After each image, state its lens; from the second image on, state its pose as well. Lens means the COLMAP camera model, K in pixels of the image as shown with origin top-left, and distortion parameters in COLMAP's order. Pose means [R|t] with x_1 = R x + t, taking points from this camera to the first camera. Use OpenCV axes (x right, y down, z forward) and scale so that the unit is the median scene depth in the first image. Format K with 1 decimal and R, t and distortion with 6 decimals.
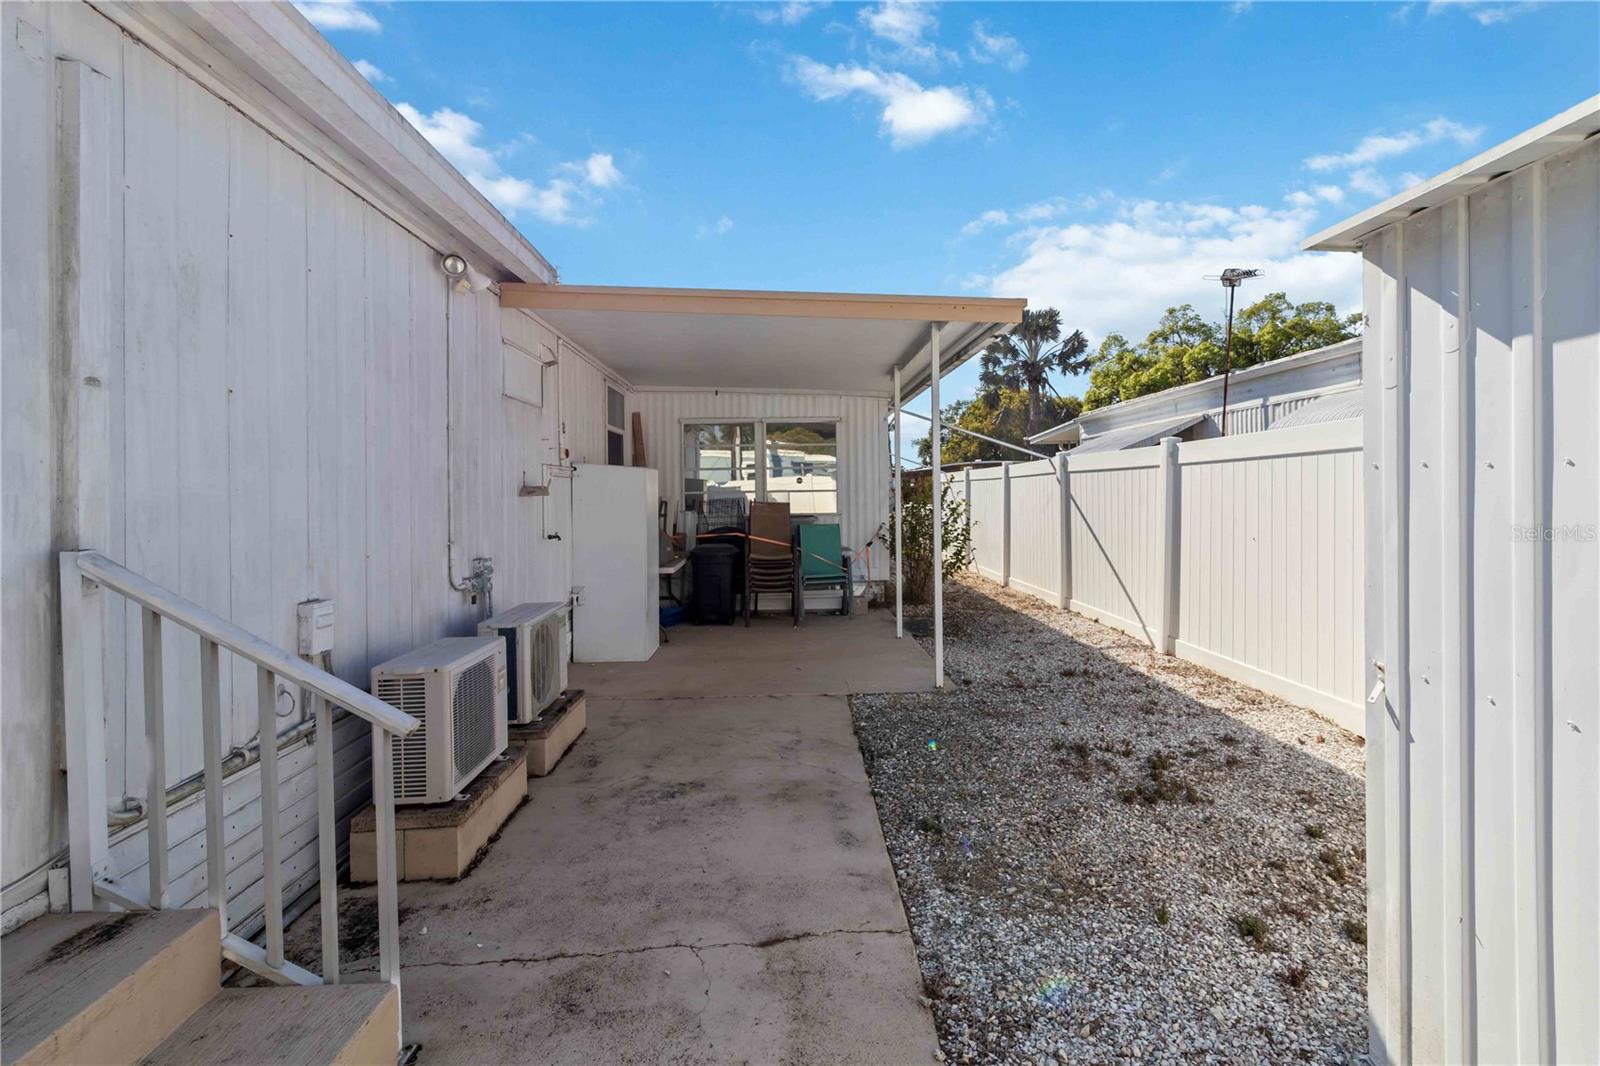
lens RADIAL K [[759.8, 0, 806.3], [0, 759.8, 500.1], [0, 0, 1]] dist [0.000877, 0.000753]
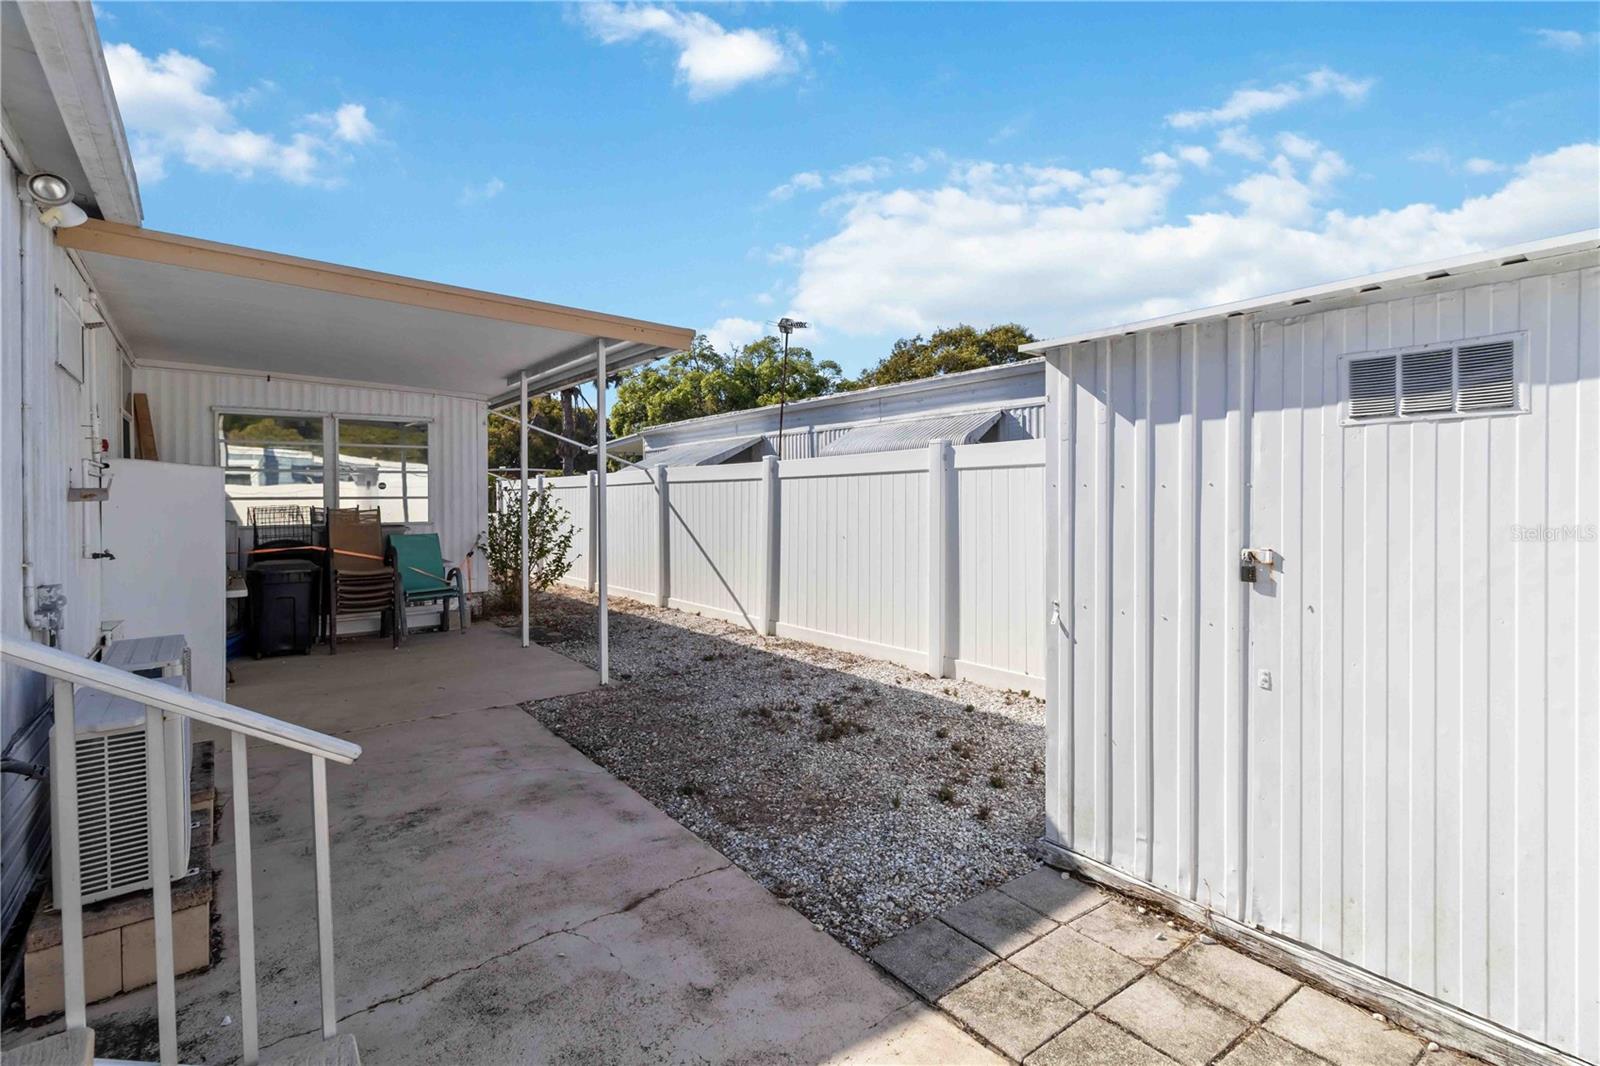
lens RADIAL K [[757.4, 0, 801.8], [0, 757.4, 509.6], [0, 0, 1]] dist [-0.000252, 0.000589]
pose [[0.819194, -0.001067, 0.573515, -0.249863], [0.000558, 0.999999, 0.001063, 0.002879], [-0.573516, -0.000551, 0.819194, -0.022667]]
